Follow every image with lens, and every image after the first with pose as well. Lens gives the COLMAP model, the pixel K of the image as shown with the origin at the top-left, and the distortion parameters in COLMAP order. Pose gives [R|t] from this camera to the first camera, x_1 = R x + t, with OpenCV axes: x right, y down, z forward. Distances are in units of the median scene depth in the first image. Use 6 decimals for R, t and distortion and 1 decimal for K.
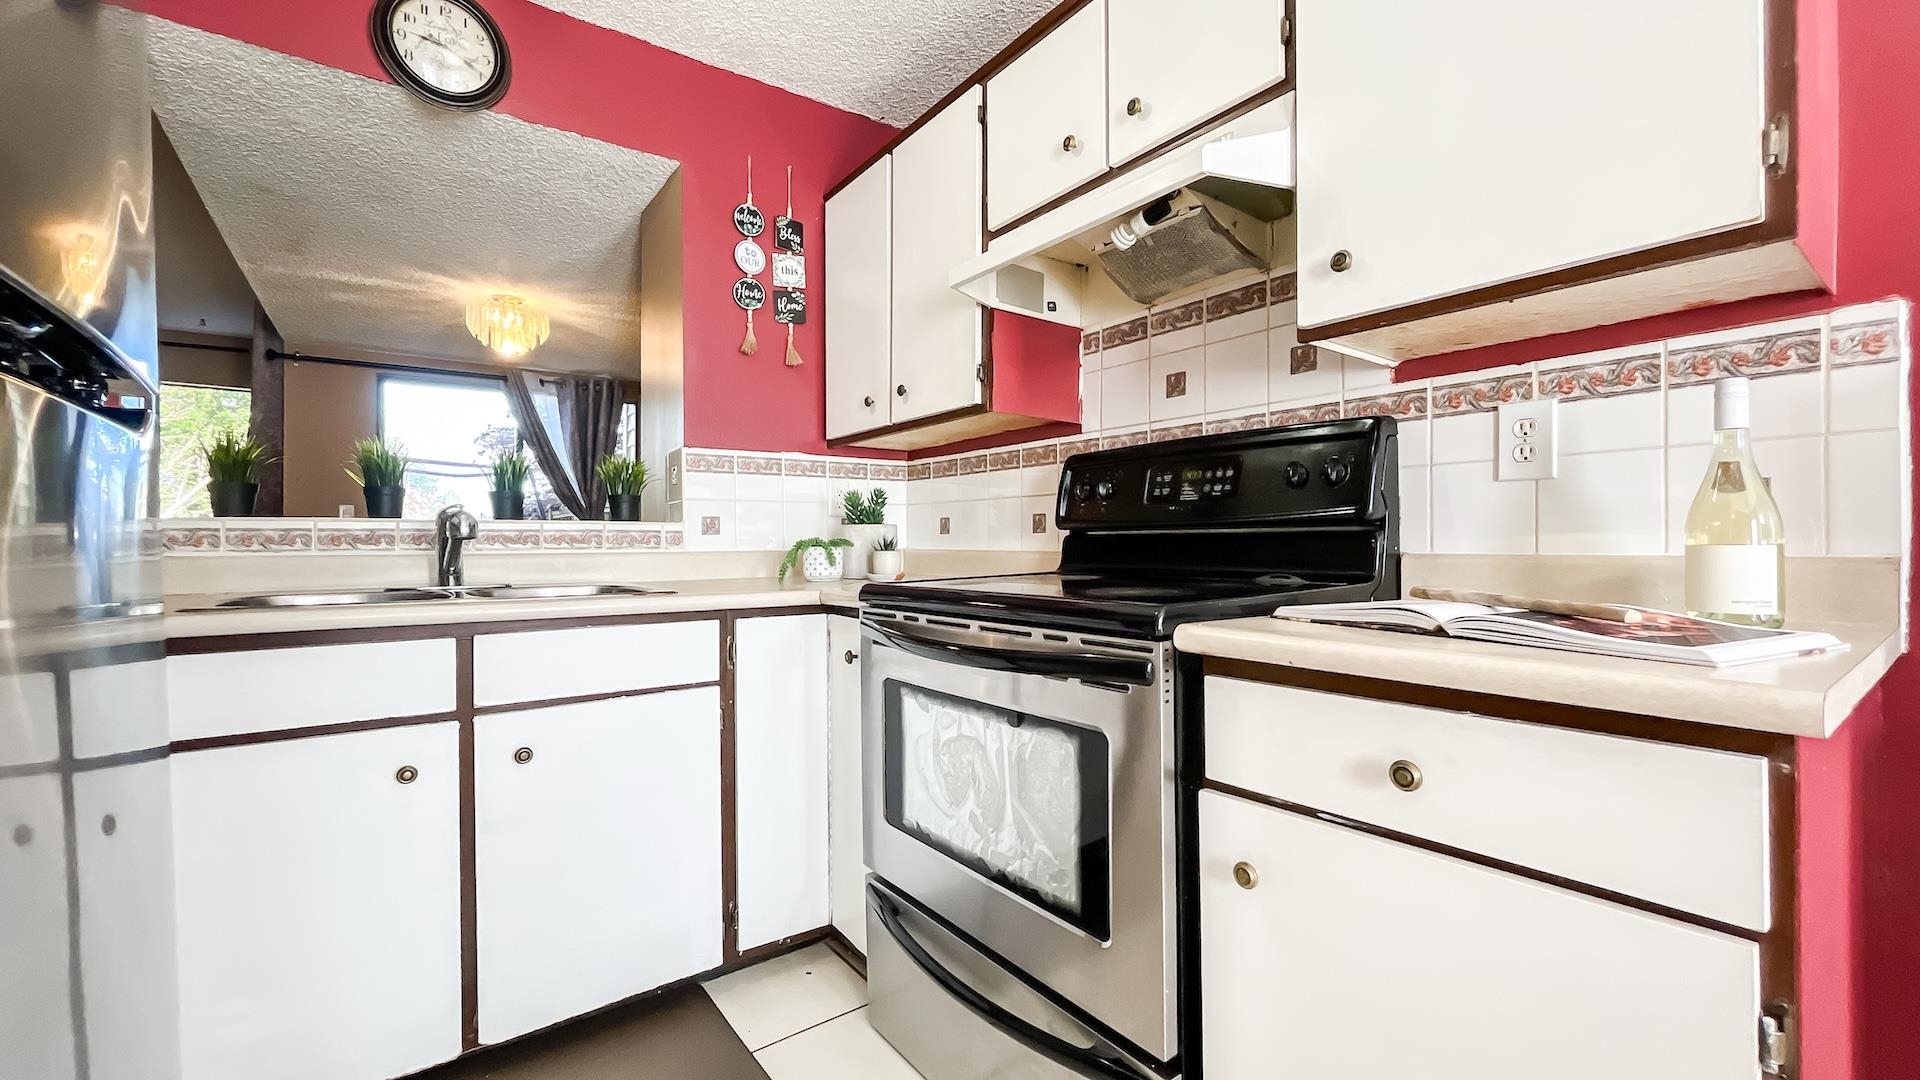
lens RADIAL K [[778.3, 0, 960.0], [0, 778.3, 540.0], [0, 0, 1]] dist [-0.003380, -0.000087]
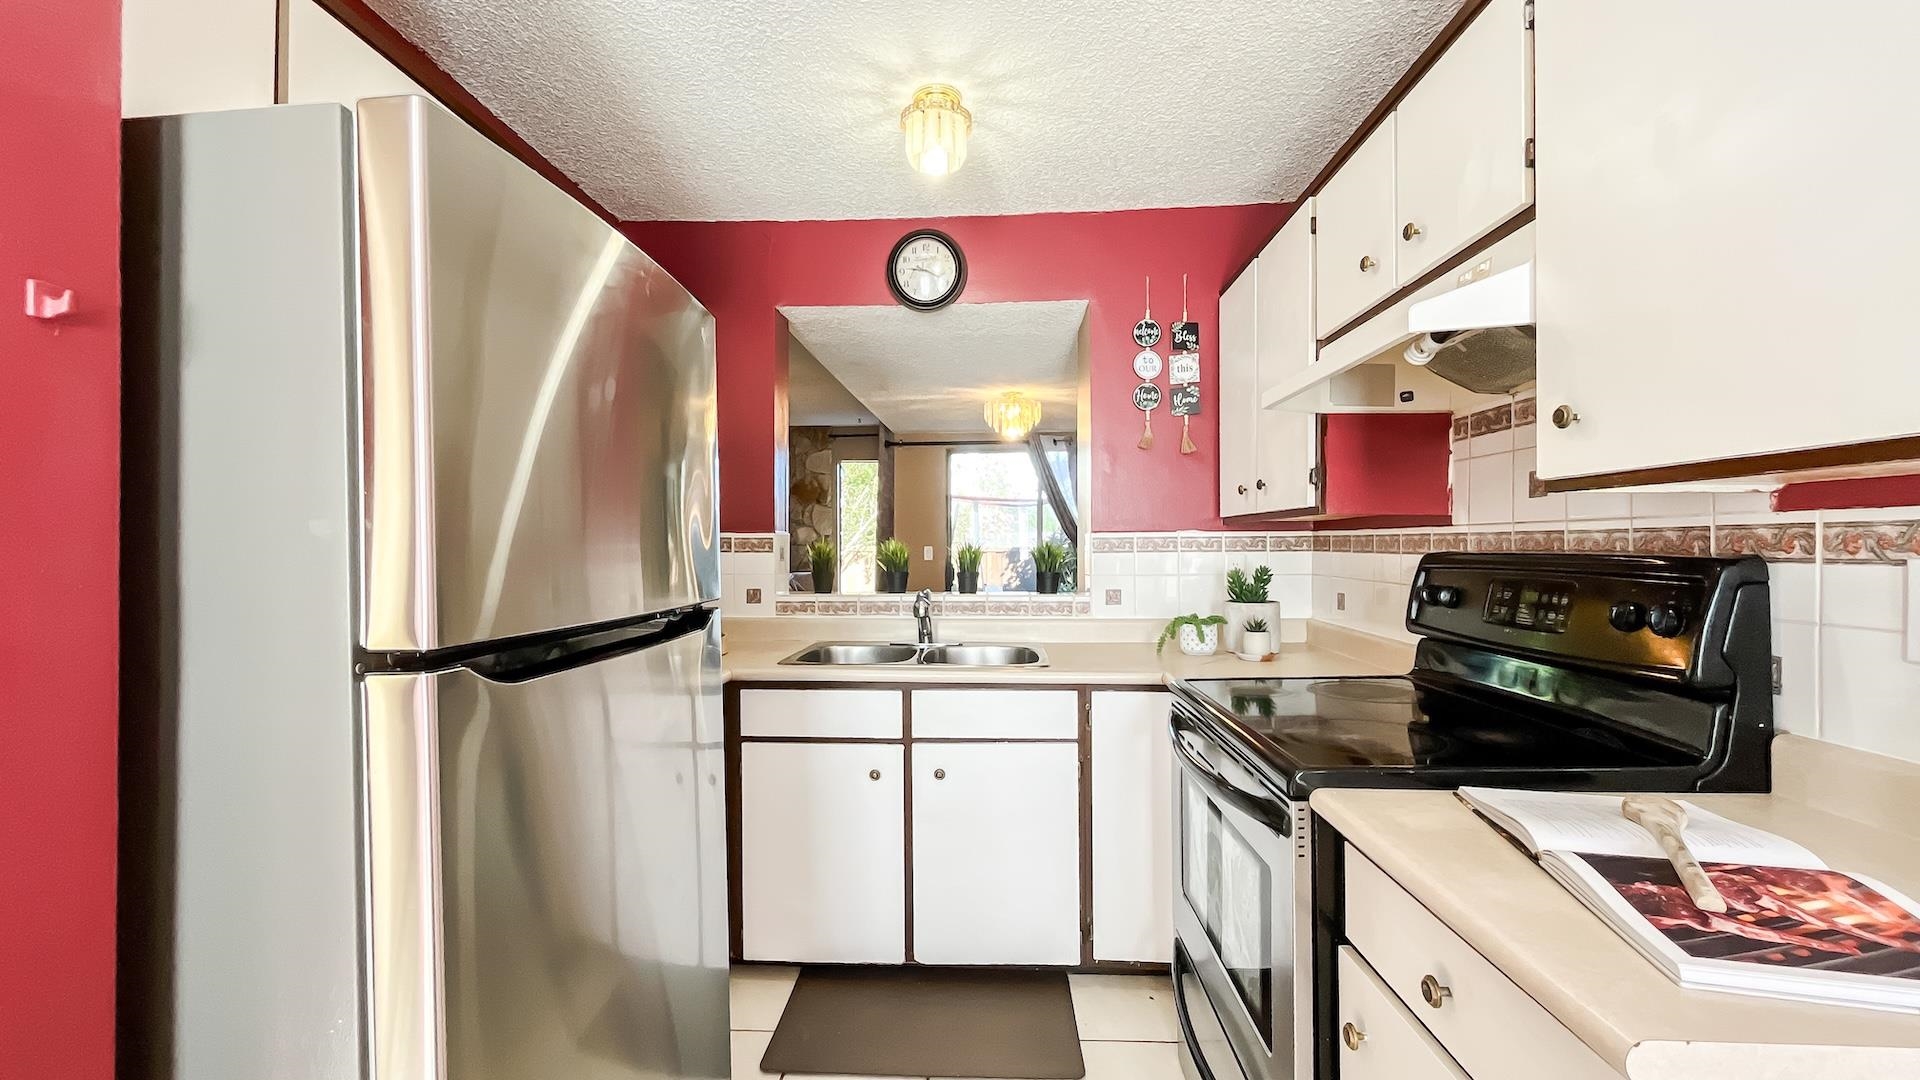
lens RADIAL K [[778.3, 0, 960.0], [0, 778.3, 540.0], [0, 0, 1]] dist [-0.003380, -0.000087]
pose [[0.773549, -0.000578, -0.633736, 0.316140], [-0.000232, 0.999999, -0.001195, -0.129775], [0.633736, 0.001072, 0.773548, -0.091545]]
